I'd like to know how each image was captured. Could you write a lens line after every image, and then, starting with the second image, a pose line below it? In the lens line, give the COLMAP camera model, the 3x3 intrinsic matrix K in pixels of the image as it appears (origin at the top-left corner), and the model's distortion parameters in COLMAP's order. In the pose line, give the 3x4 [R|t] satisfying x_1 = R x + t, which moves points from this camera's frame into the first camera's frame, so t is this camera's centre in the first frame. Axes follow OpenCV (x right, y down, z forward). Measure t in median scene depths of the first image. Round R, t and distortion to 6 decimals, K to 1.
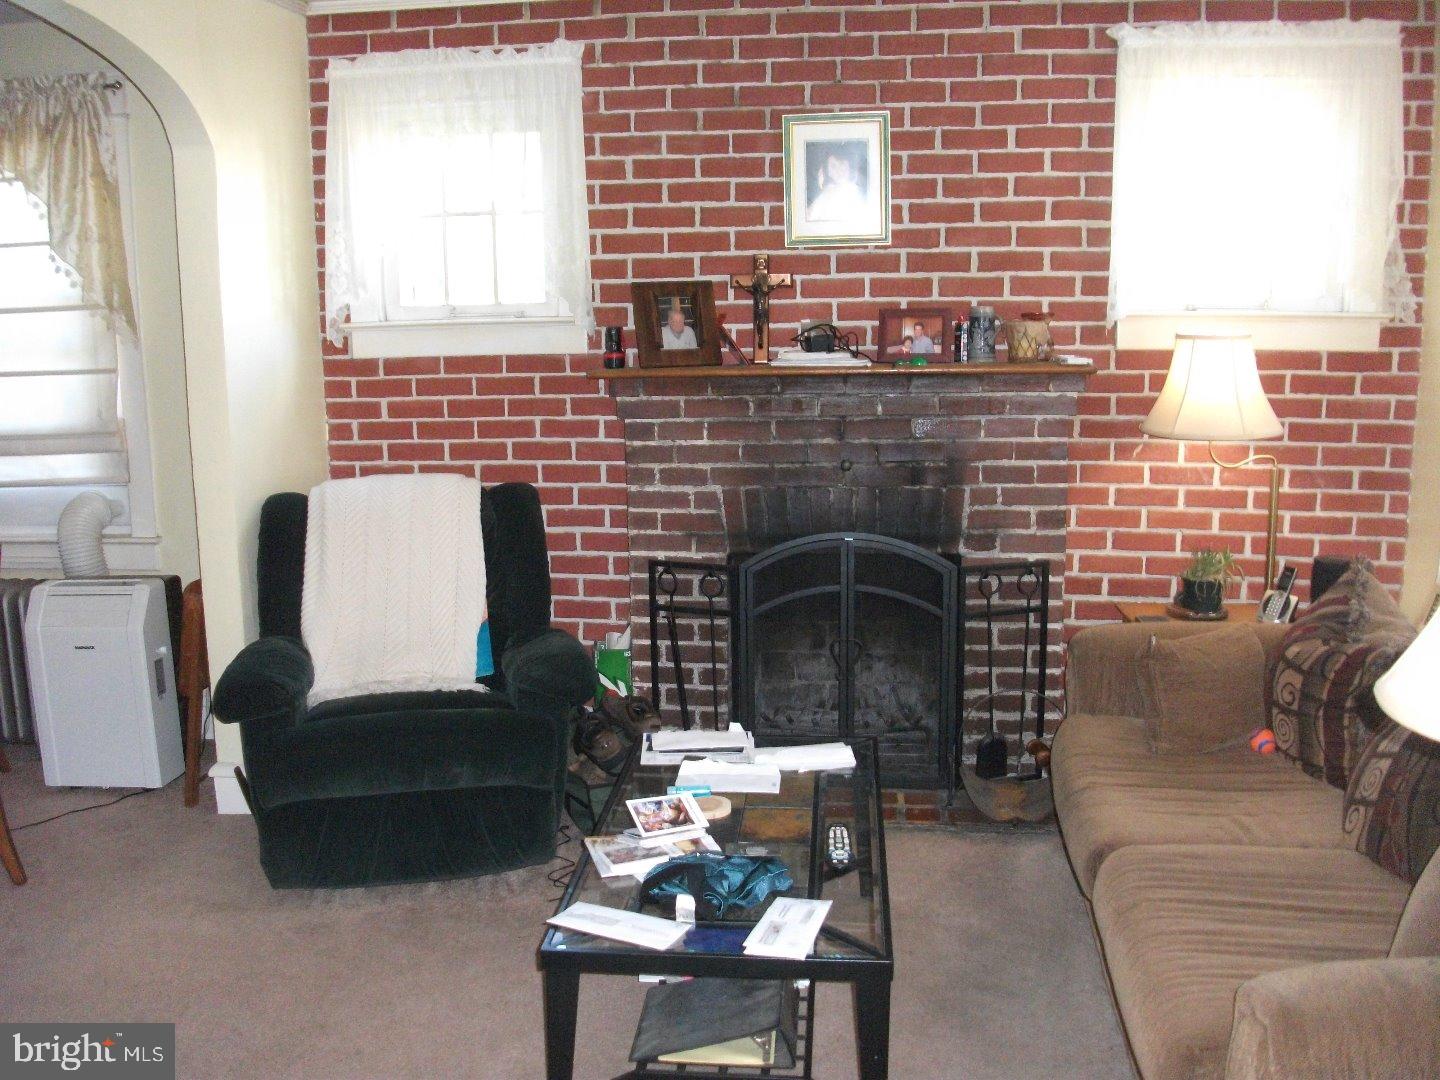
lens RADIAL K [[1366.6, 0, 721.8], [0, 1366.6, 571.3], [0, 0, 1]] dist [-0.164907, 0.097039]
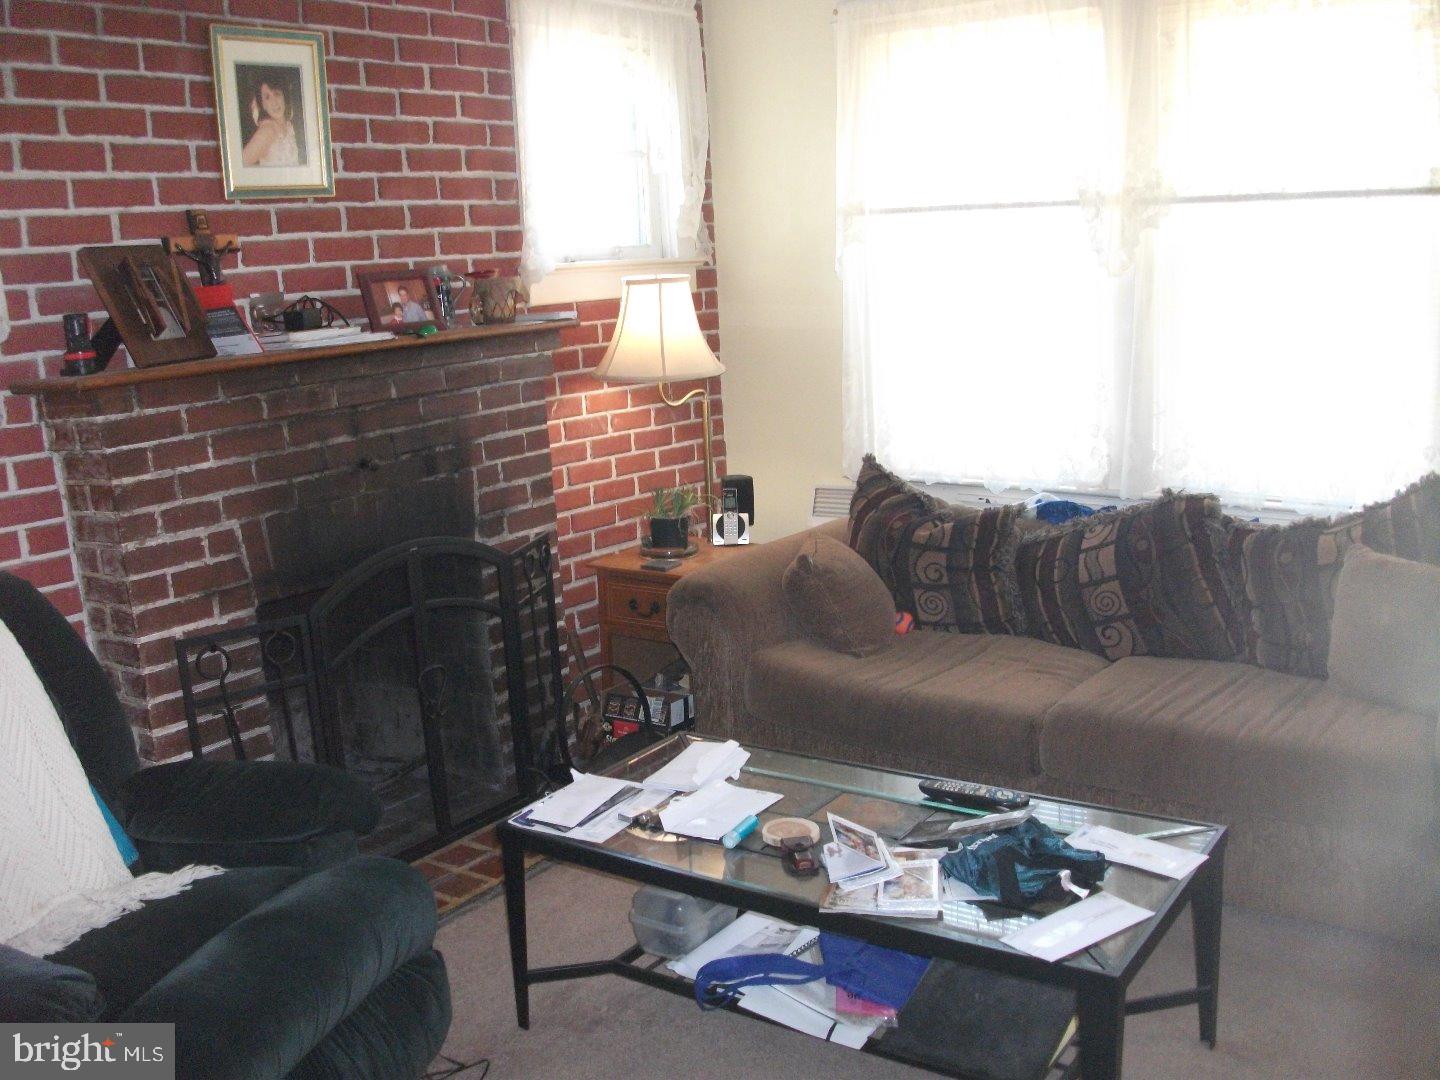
lens RADIAL K [[1366.6, 0, 721.8], [0, 1366.6, 571.3], [0, 0, 1]] dist [-0.164907, 0.097039]
pose [[0.483734, -0.204935, 0.850884, -0.501827], [0.216133, 0.970061, 0.110765, -0.059442], [-0.848109, 0.130323, 0.513544, 0.413209]]
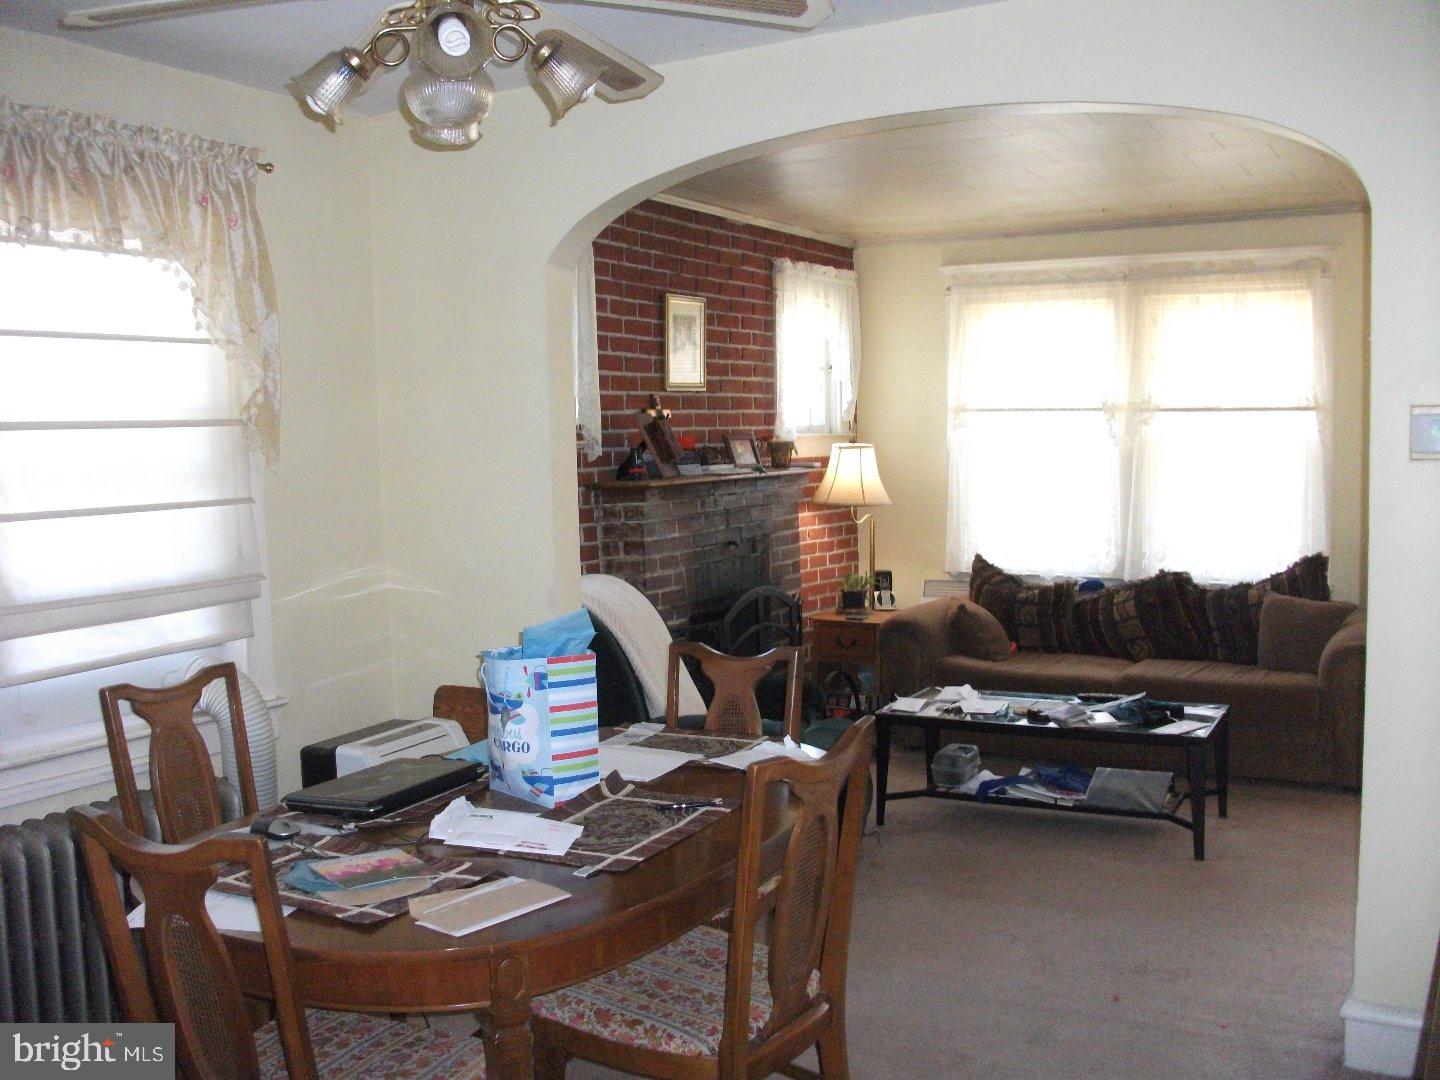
lens RADIAL K [[1366.6, 0, 721.8], [0, 1366.6, 571.3], [0, 0, 1]] dist [-0.164907, 0.097039]
pose [[0.386244, -0.085154, 0.918458, -1.214328], [0.195327, 0.980699, 0.008782, -0.063406], [-0.901478, 0.176007, 0.395422, 0.450077]]
